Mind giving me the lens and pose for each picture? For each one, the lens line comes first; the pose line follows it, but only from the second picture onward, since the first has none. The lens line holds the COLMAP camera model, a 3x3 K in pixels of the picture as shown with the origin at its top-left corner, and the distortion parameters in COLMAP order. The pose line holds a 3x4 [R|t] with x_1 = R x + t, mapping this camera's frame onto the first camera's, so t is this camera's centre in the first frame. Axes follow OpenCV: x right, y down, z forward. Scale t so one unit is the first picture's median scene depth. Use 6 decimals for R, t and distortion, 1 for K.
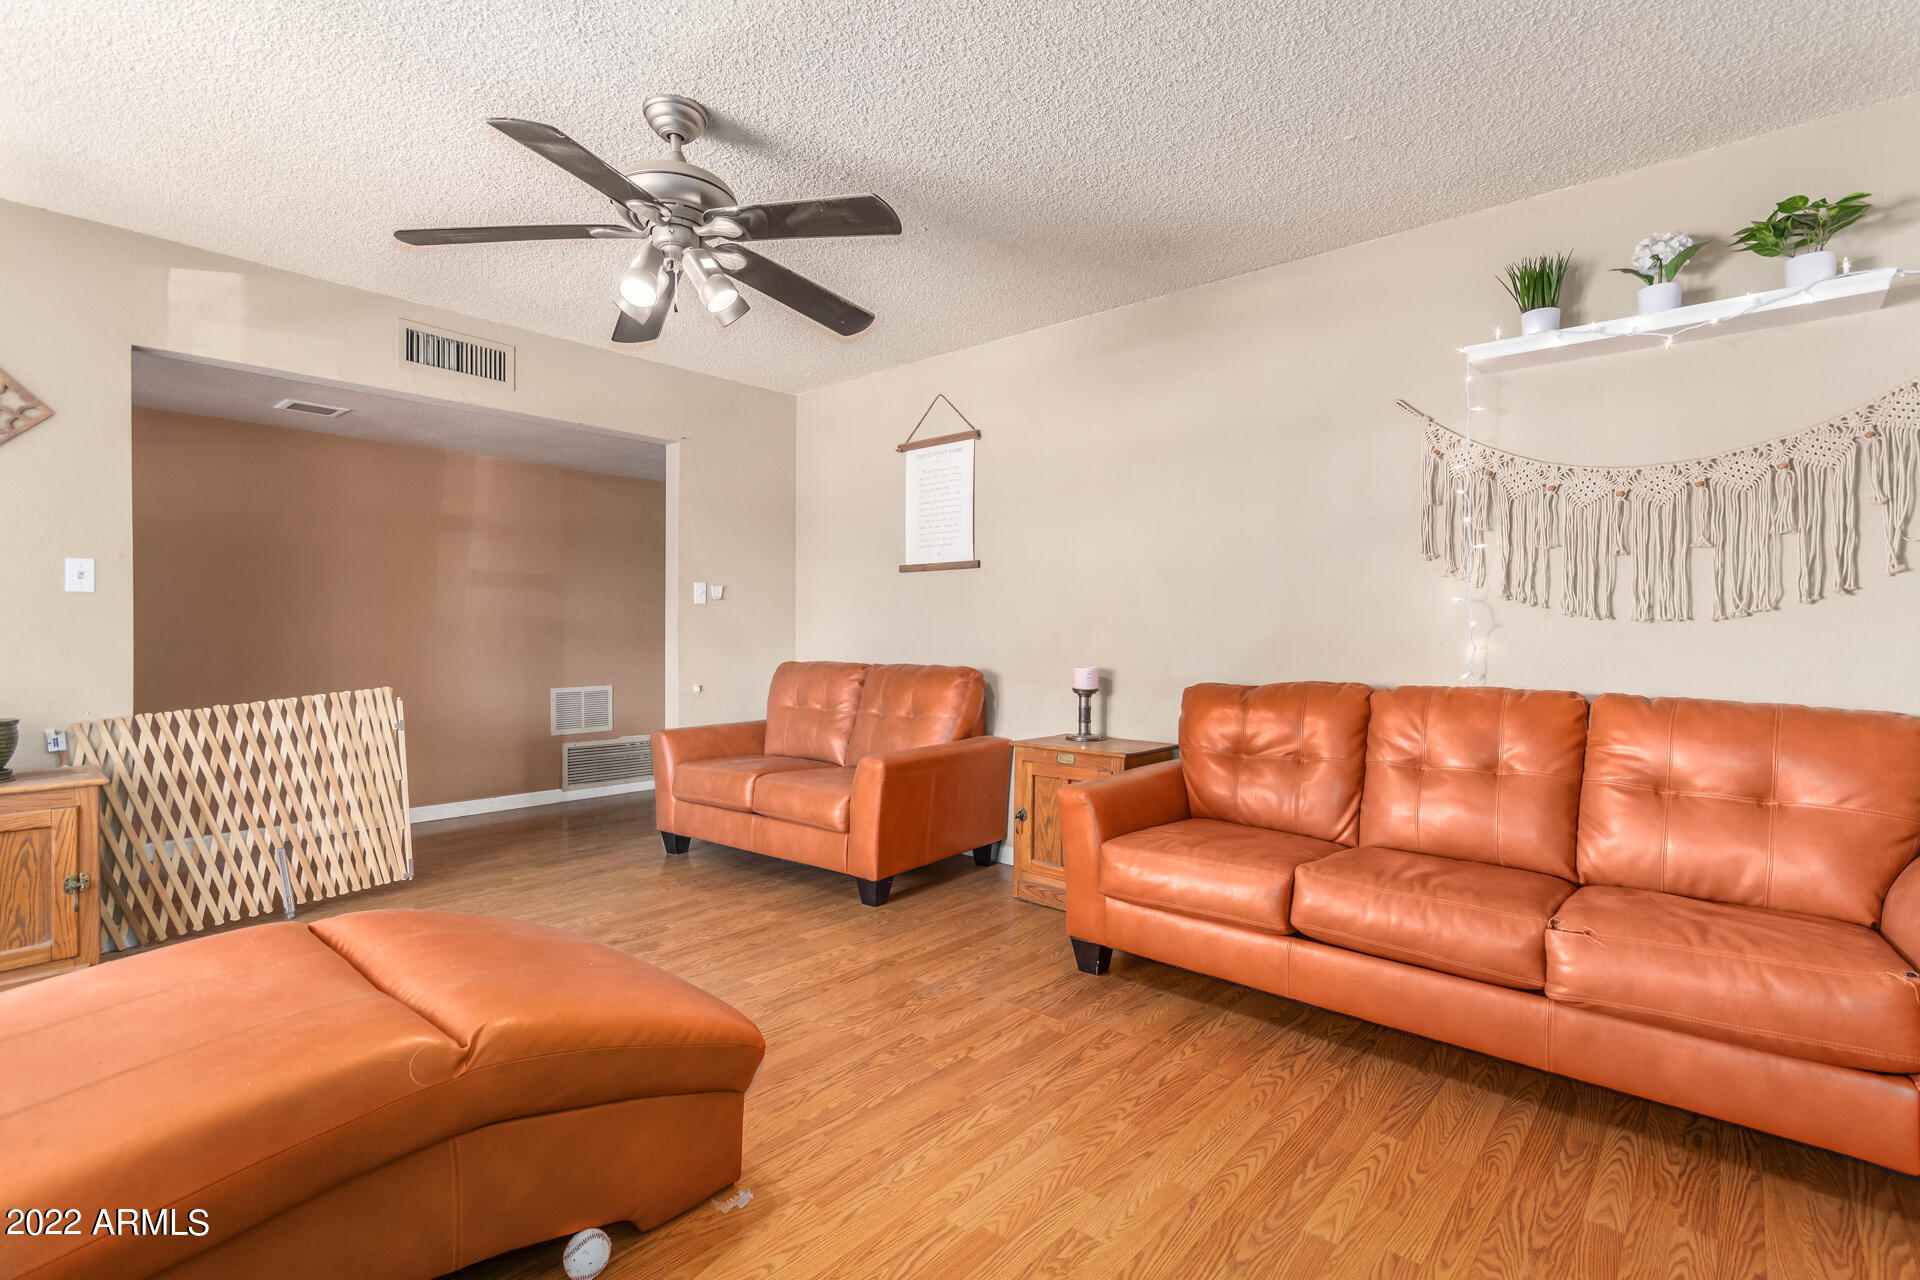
lens RADIAL K [[891.2, 0, 969.8], [0, 891.2, 637.2], [0, 0, 1]] dist [0.000631, 0.001659]
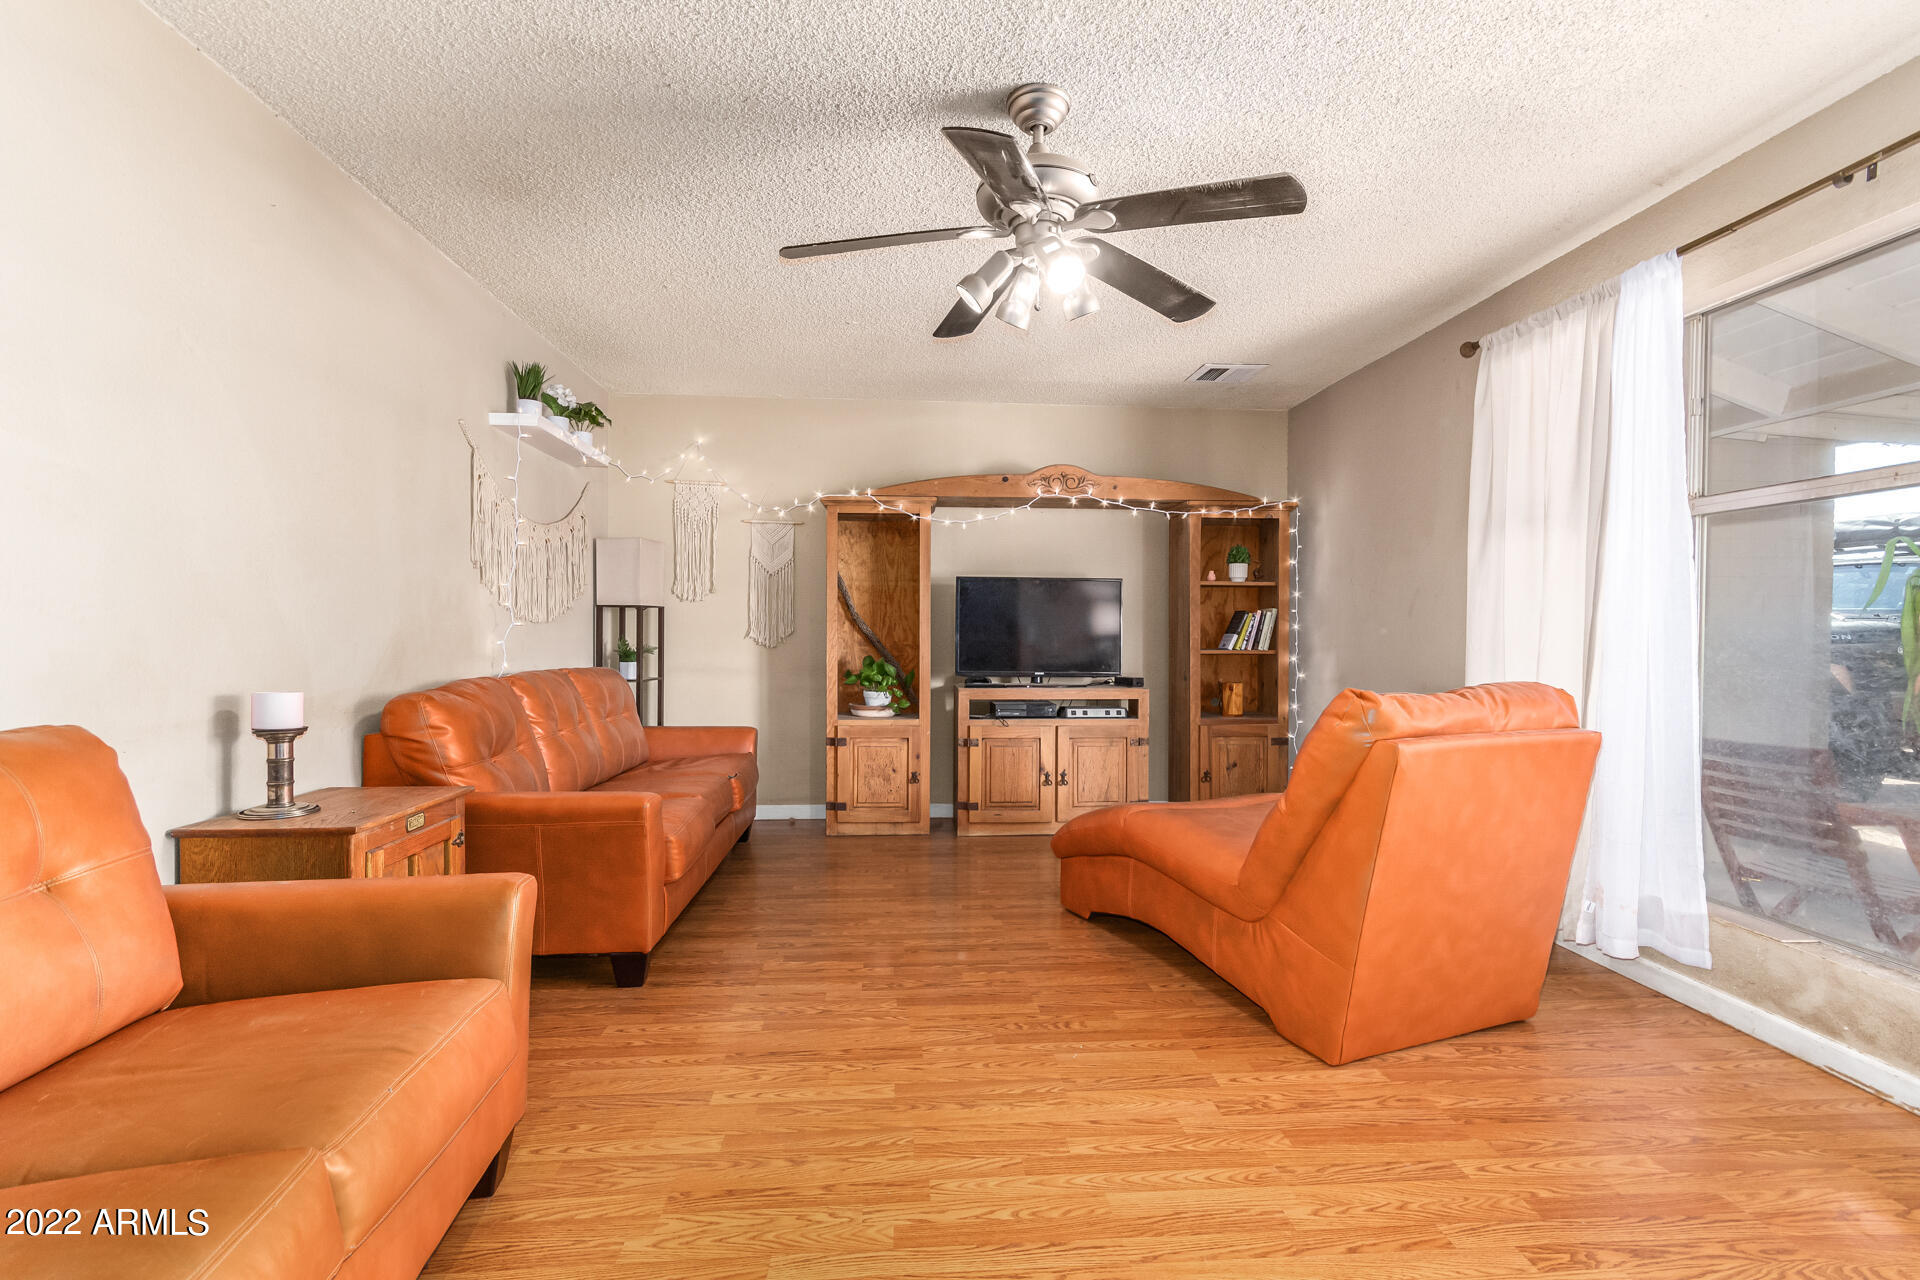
lens RADIAL K [[891.2, 0, 963.8], [0, 891.2, 644.2], [0, 0, 1]] dist [0.000631, 0.001659]
pose [[-0.711498, -0.023707, 0.702288, -0.764632], [-0.011321, 0.999688, 0.022277, -0.020434], [-0.702597, 0.007899, -0.711544, 1.388088]]
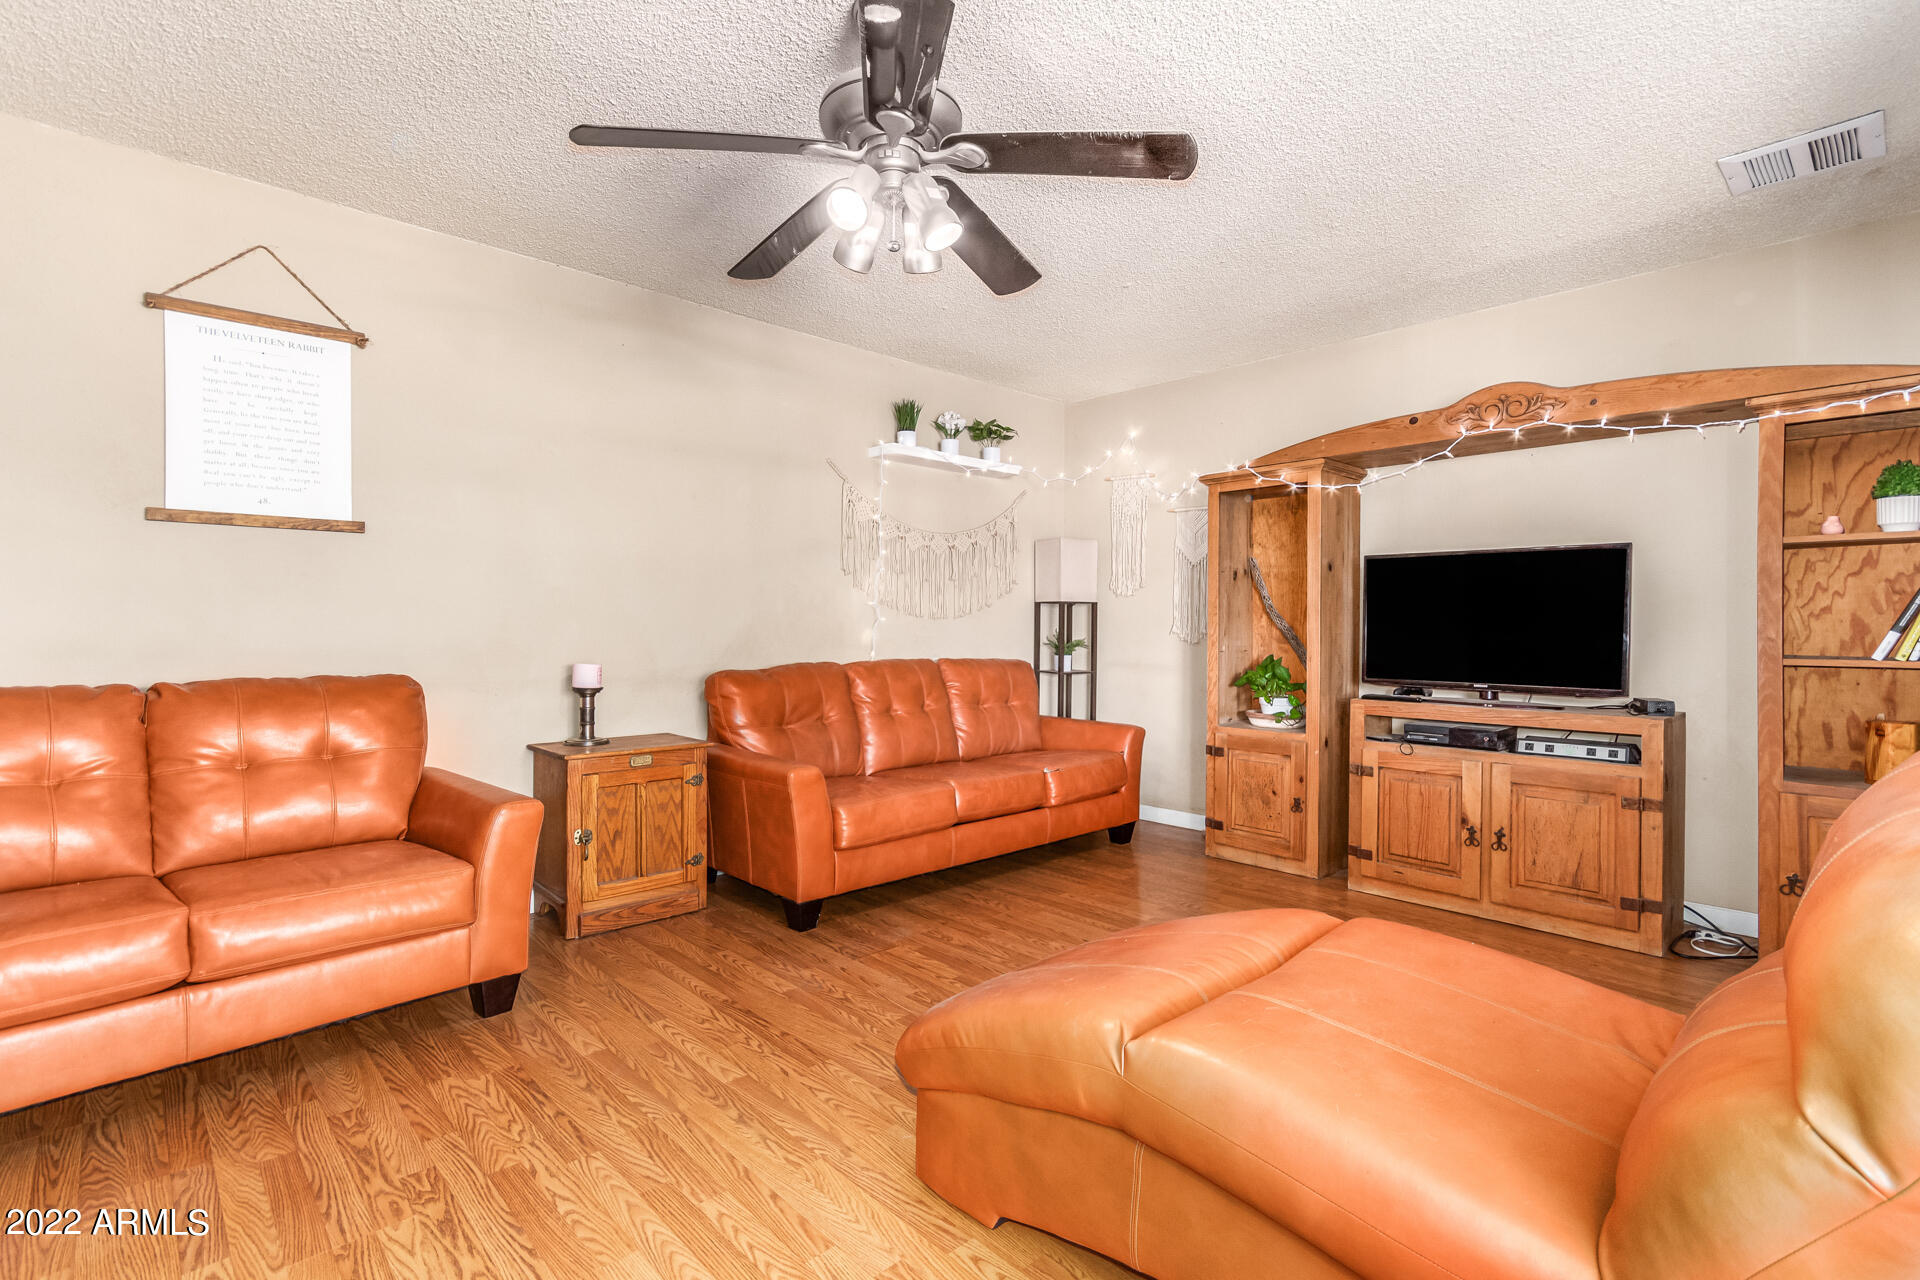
lens RADIAL K [[891.2, 0, 971.0], [0, 891.2, 631.3], [0, 0, 1]] dist [0.000631, 0.001659]
pose [[0.091512, -0.016735, 0.995663, -0.925394], [-0.002949, 0.999850, 0.017076, -0.020195], [-0.995800, -0.004499, 0.091448, 0.664655]]
